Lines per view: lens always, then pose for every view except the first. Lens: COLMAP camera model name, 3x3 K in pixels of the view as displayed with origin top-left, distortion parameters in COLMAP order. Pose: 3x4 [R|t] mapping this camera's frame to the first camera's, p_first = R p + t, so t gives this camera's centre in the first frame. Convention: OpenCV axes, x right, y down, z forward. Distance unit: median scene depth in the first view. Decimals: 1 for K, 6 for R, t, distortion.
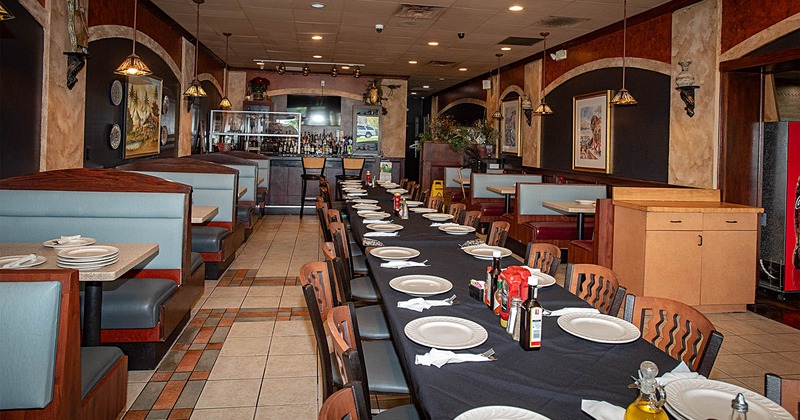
lens RADIAL K [[497.4, 0, 400.2], [0, 497.4, 143.9], [0, 0, 1]] dist [-0.019444, -0.000287]
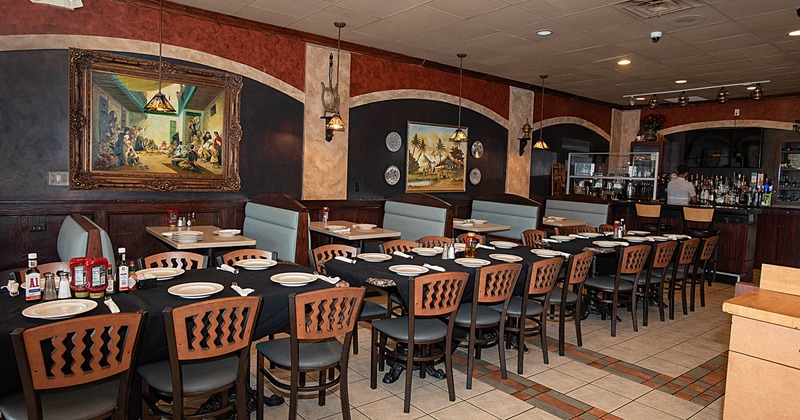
lens RADIAL K [[491.1, 0, 400.0], [0, 491.1, 210.0], [0, 0, 1]] dist [-0.026428, 0.041401]
pose [[0.498991, 0.058798, -0.864610, 0.456588], [-0.026892, 0.998266, 0.052367, 0.006738], [0.866190, -0.002880, 0.499706, 0.291709]]
